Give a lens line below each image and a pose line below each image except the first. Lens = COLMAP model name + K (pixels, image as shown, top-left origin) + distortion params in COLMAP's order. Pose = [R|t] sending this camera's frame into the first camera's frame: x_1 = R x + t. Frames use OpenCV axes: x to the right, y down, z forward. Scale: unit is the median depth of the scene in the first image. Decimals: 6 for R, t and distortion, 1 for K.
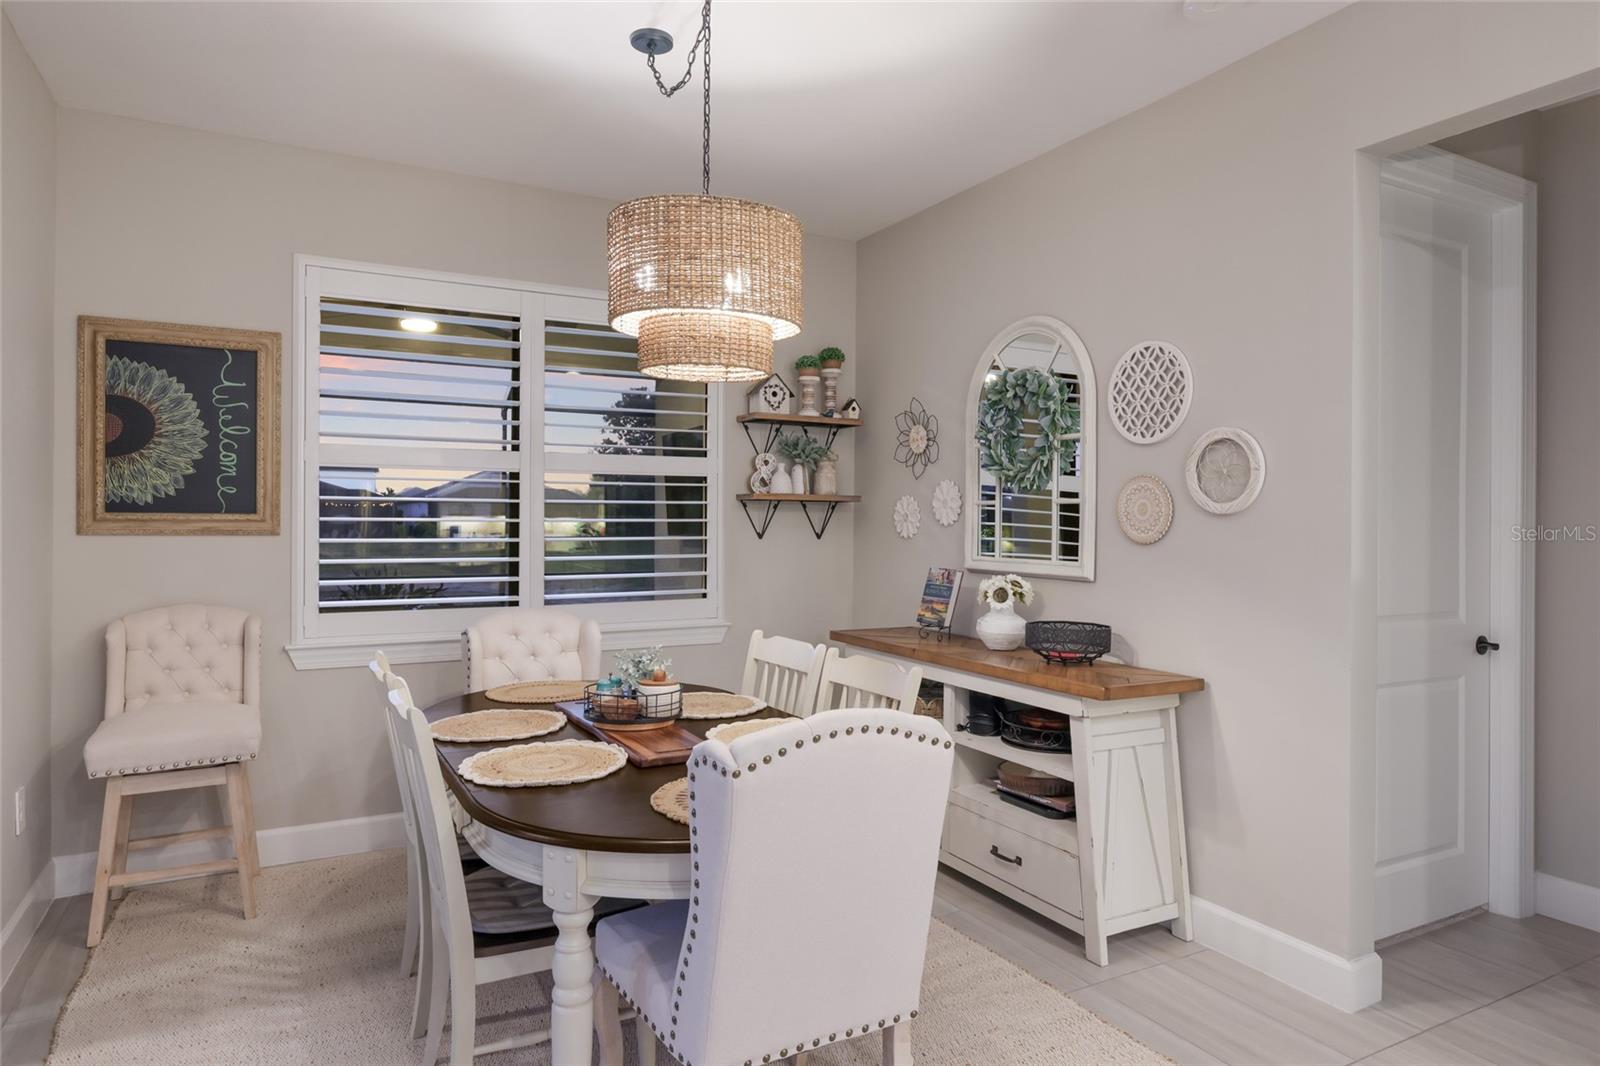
lens RADIAL K [[964.8, 0, 800.0], [0, 964.8, 533.0], [0, 0, 1]] dist [0.005206, 0.000085]
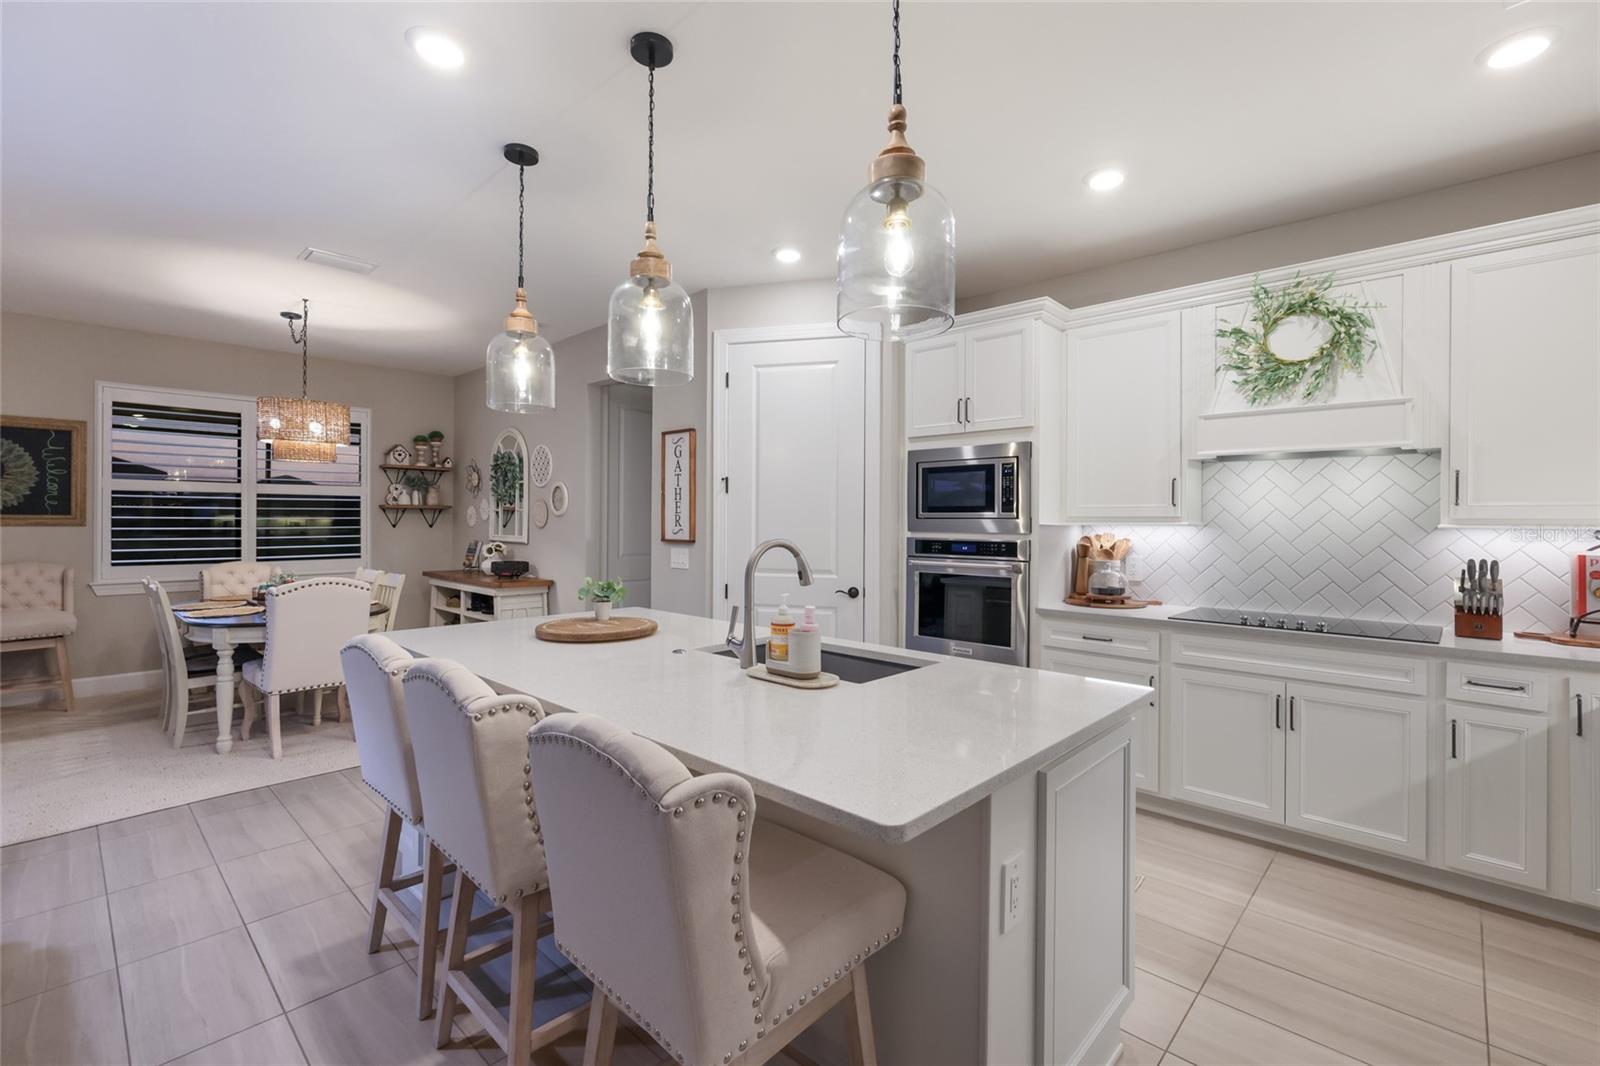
lens RADIAL K [[699.1, 0, 807.5], [0, 699.1, 525.6], [0, 0, 1]] dist [-0.002012, 0.000420]
pose [[0.946251, -0.003744, 0.323413, 0.373682], [0.004832, 0.999985, -0.002560, 0.011963], [-0.323398, 0.003985, 0.946255, -0.783302]]
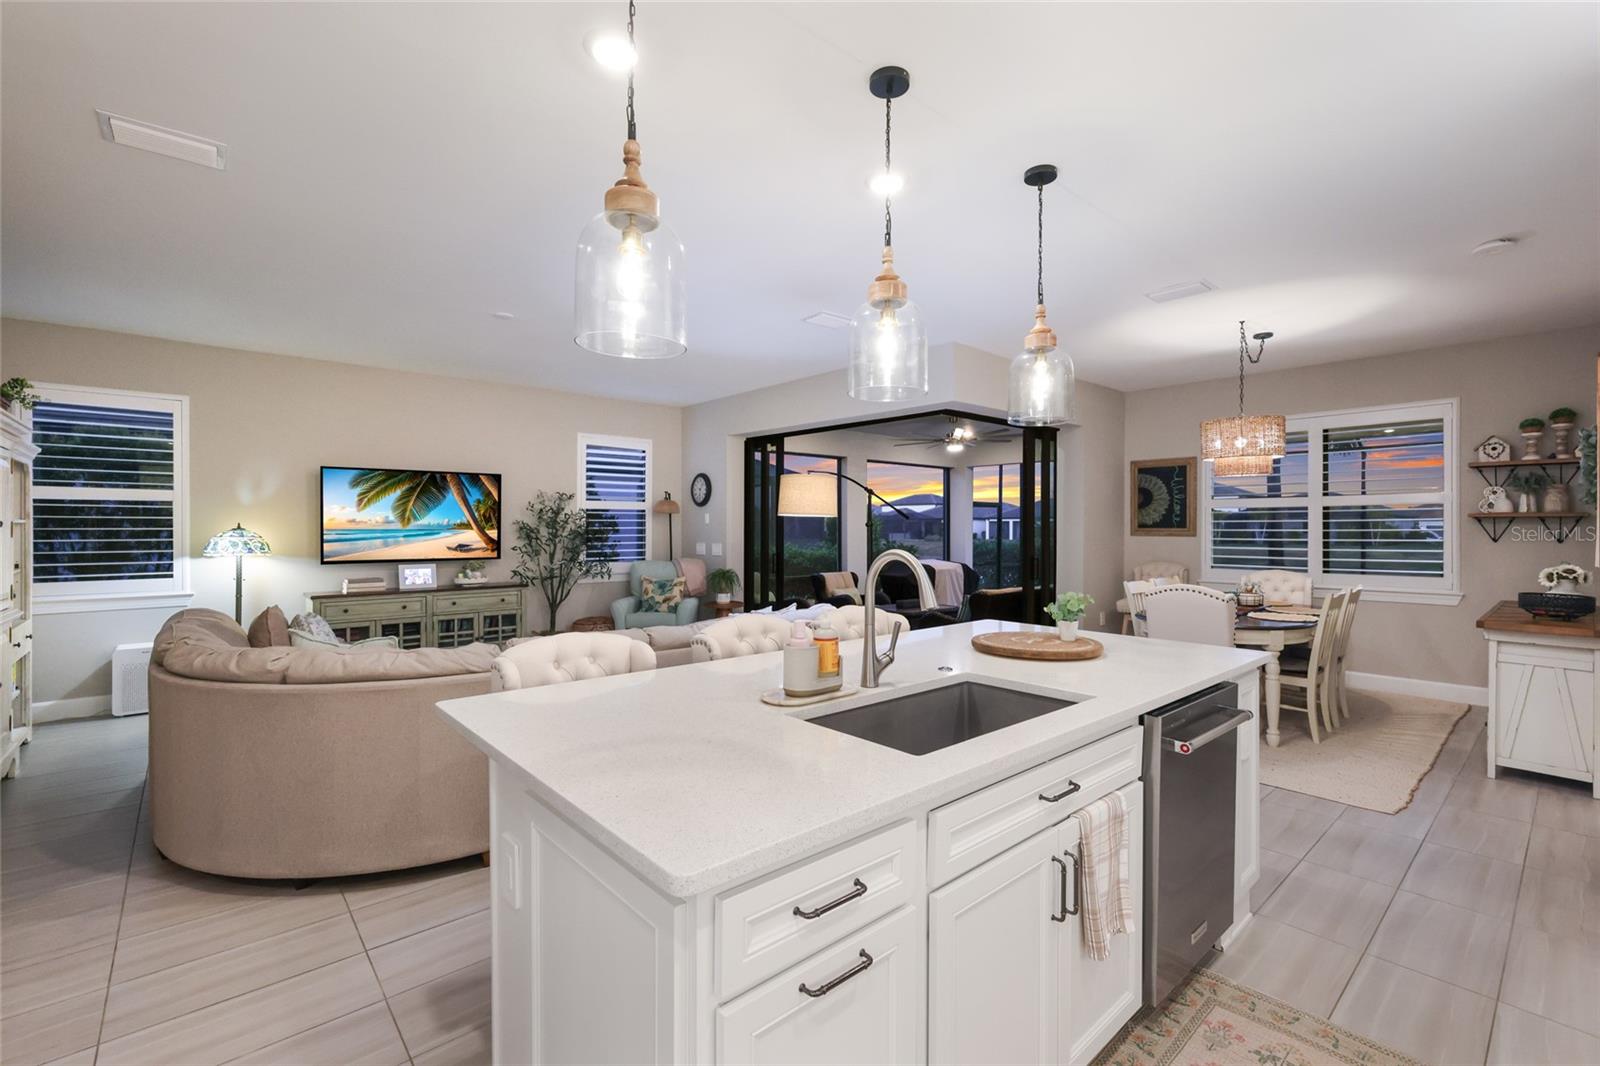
lens RADIAL K [[699.1, 0, 807.5], [0, 699.1, 525.6], [0, 0, 1]] dist [-0.002012, 0.000420]
pose [[0.236409, -0.010510, -0.971597, 0.991252], [-0.013142, 0.999815, -0.014013, 0.012566], [0.971565, 0.016081, 0.236227, -0.417856]]
